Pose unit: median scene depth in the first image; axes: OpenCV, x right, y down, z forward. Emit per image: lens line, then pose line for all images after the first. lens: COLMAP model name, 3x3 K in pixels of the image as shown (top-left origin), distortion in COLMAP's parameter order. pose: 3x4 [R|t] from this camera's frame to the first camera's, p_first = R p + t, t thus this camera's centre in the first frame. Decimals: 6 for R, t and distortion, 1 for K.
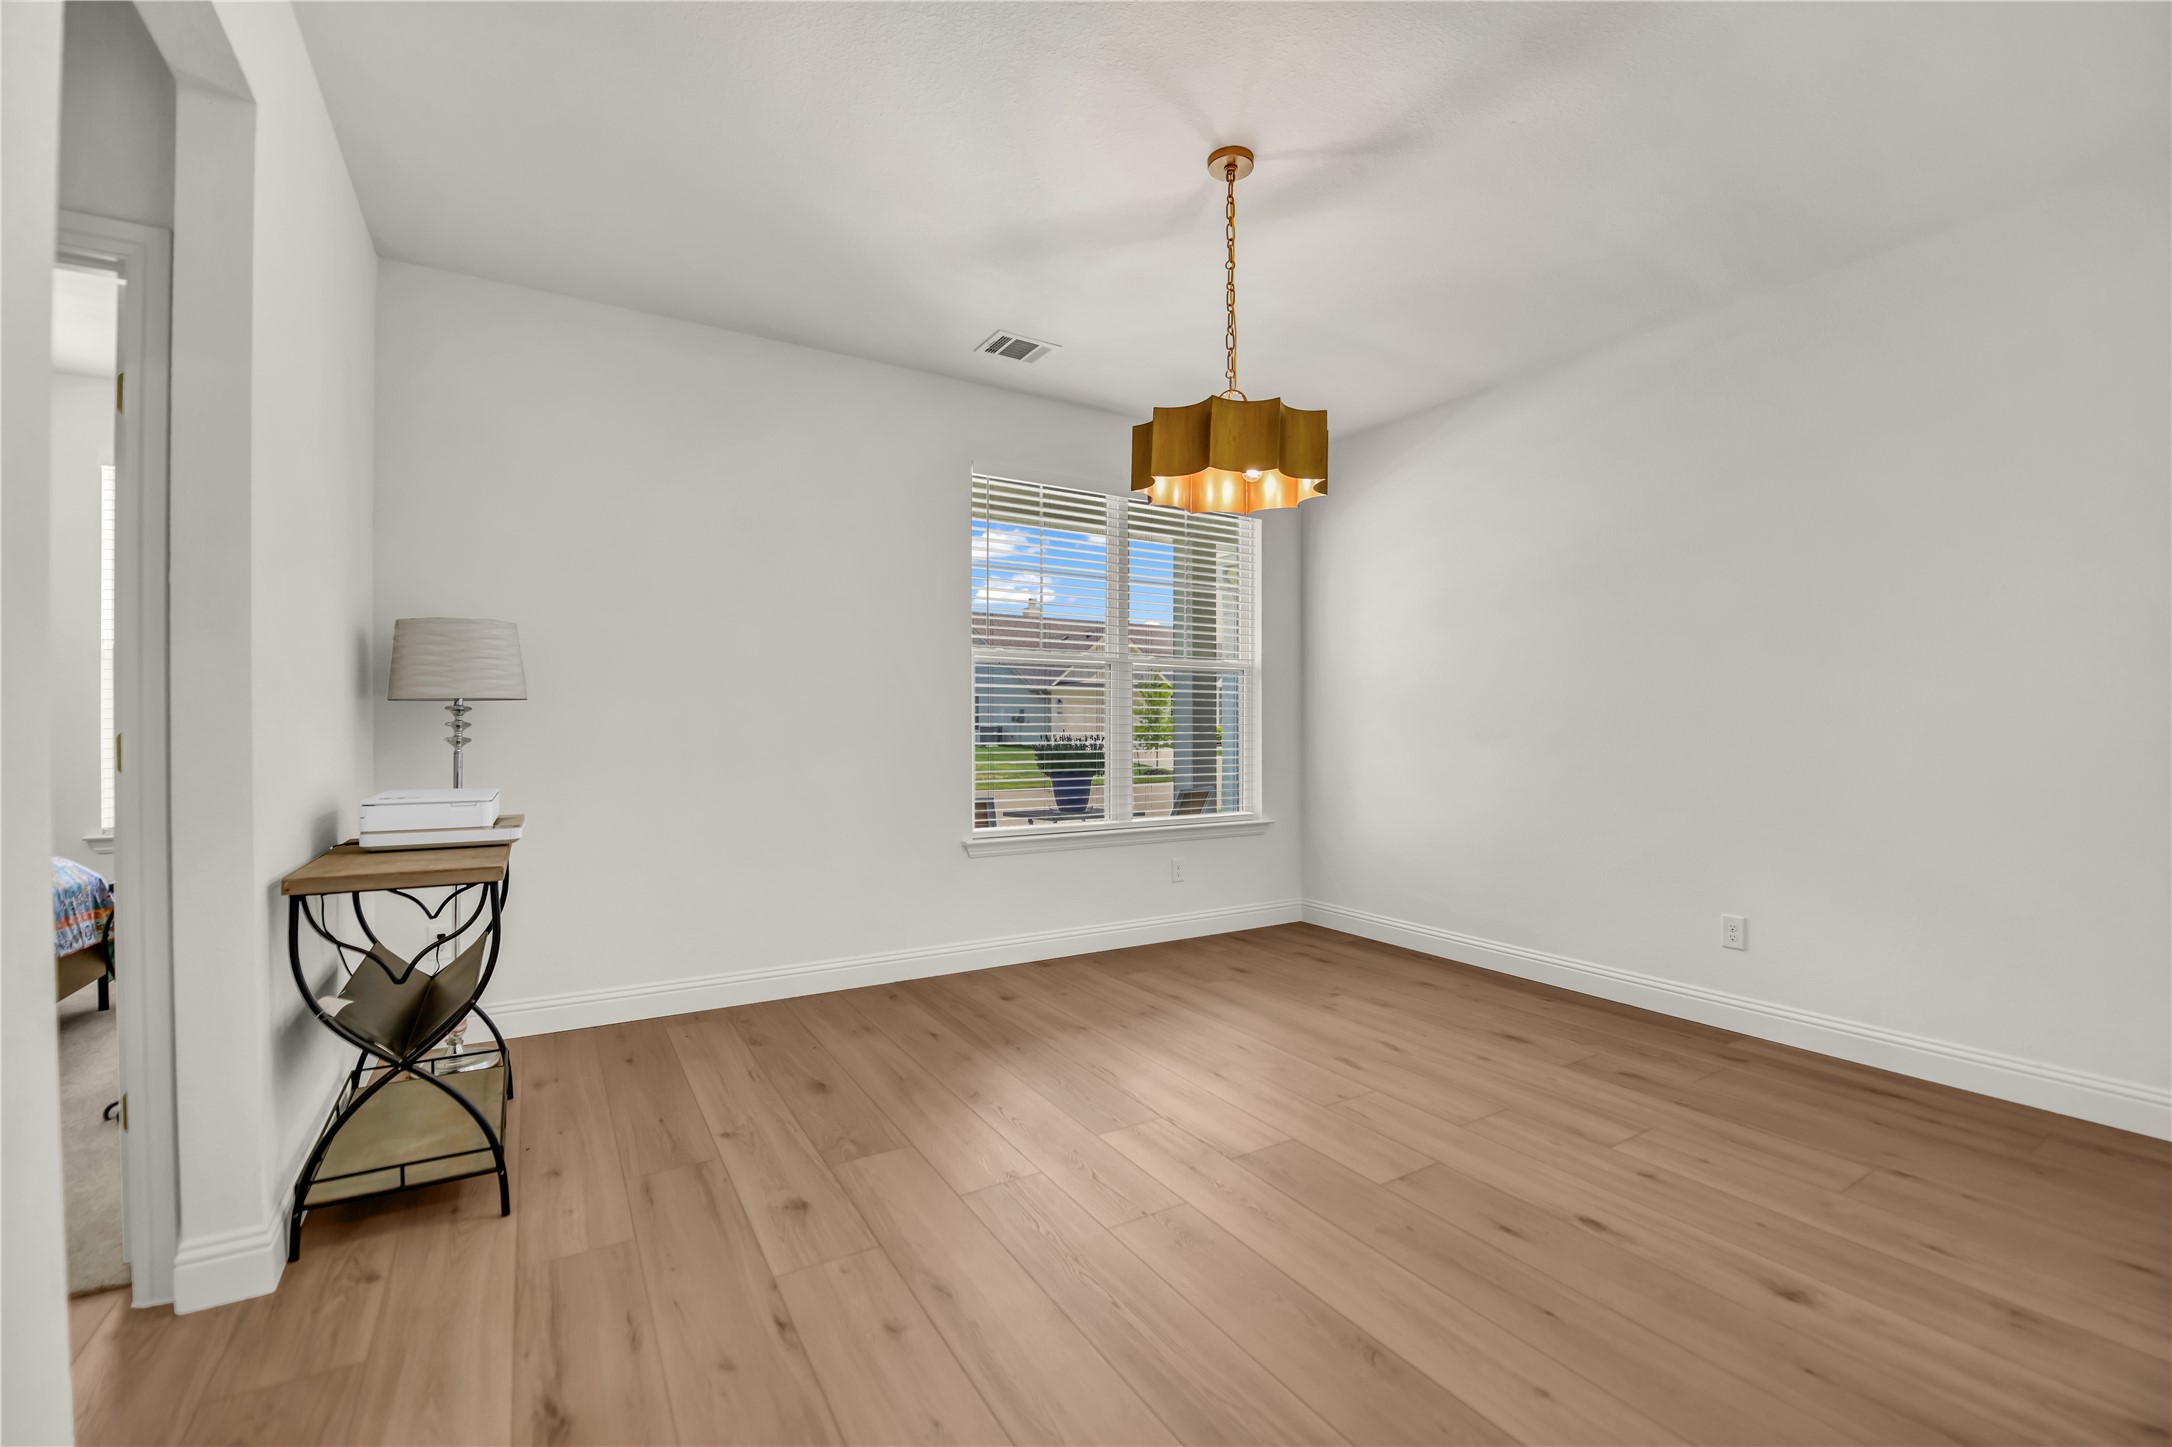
lens RADIAL K [[893.5, 0, 1078.5], [0, 893.5, 720.0], [0, 0, 1]] dist [-0.016636, -0.001950]
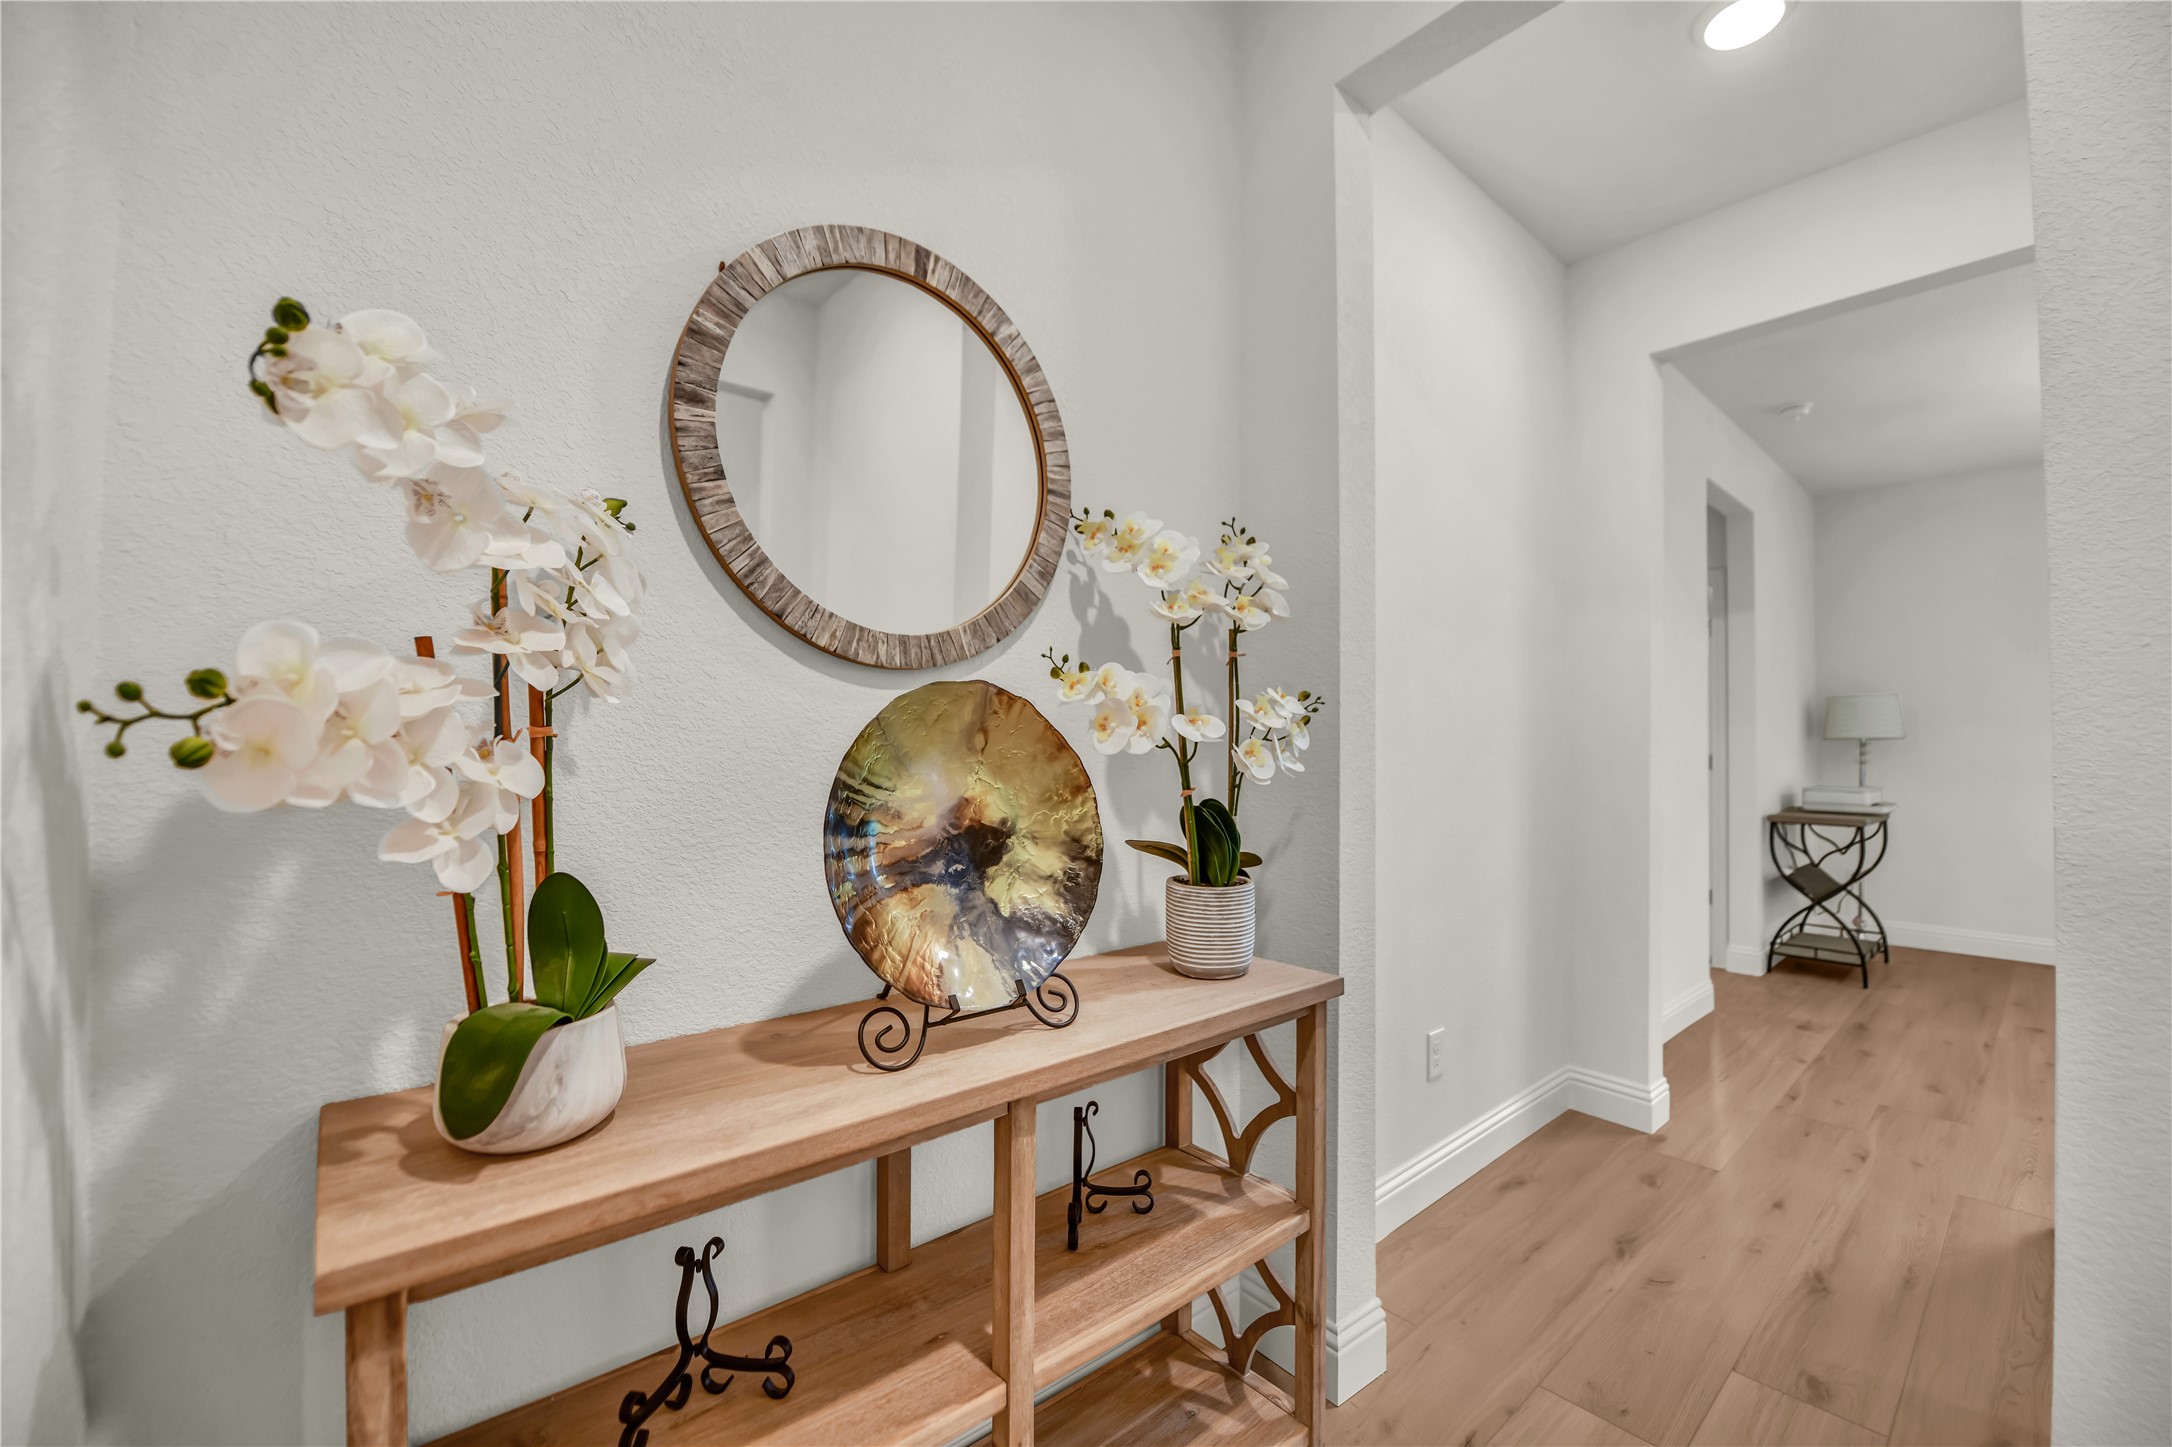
lens RADIAL K [[893.5, 0, 1079.4], [0, 893.5, 736.4], [0, 0, 1]] dist [-0.016636, -0.001950]
pose [[0.139276, -0.013086, -0.990167, 1.149681], [-0.015488, 0.999762, -0.015391, 0.030585], [0.990132, 0.017479, 0.139040, -1.127388]]
